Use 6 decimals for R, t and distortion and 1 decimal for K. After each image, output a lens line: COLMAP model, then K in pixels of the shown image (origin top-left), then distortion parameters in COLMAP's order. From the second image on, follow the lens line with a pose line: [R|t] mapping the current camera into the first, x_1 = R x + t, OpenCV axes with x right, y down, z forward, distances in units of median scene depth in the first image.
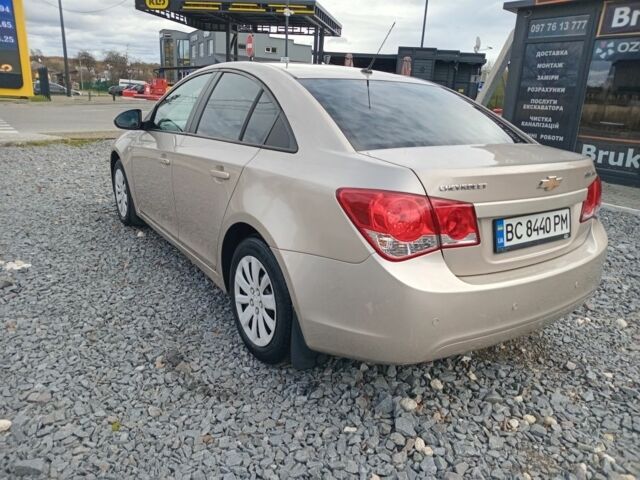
lens RADIAL K [[517.6, 0, 320.0], [0, 517.6, 240.0], [0, 0, 1]] dist [0.034703, -0.006475]
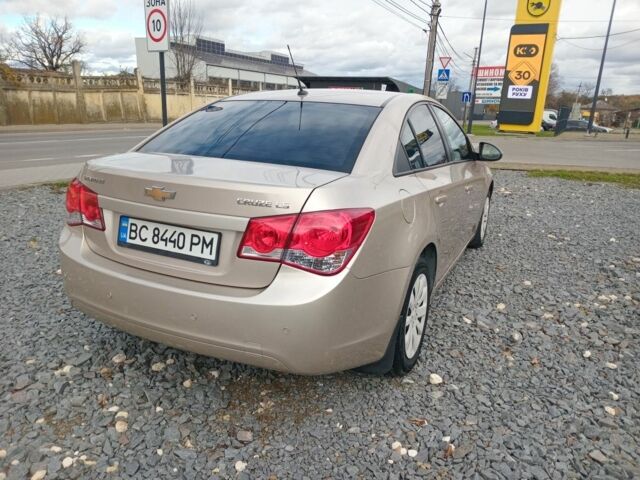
lens RADIAL K [[517.6, 0, 320.0], [0, 517.6, 240.0], [0, 0, 1]] dist [0.034703, -0.006475]
pose [[0.467011, 0.202217, -0.860819, 1.425822], [-0.263602, 0.961075, 0.082759, -0.182836], [0.844046, 0.188264, 0.502138, 0.749404]]
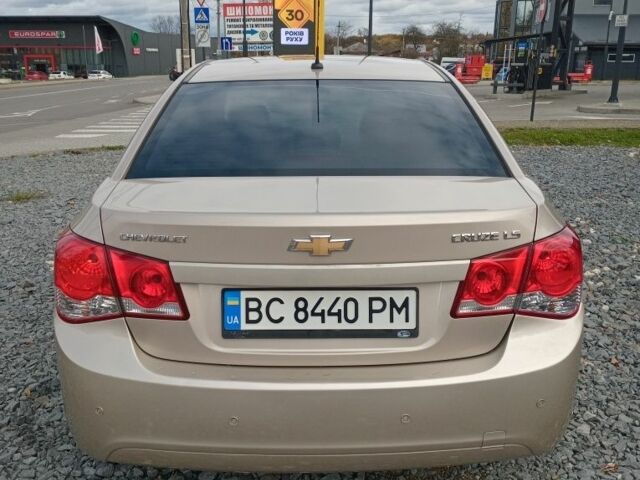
lens RADIAL K [[678.7, 0, 320.0], [0, 678.7, 240.0], [0, 0, 1]] dist [0.086075, -0.006716]
pose [[0.824155, 0.107636, -0.556042, 0.882015], [-0.123979, 0.992250, 0.008315, -0.119452], [0.552627, 0.062085, 0.831113, 0.285518]]
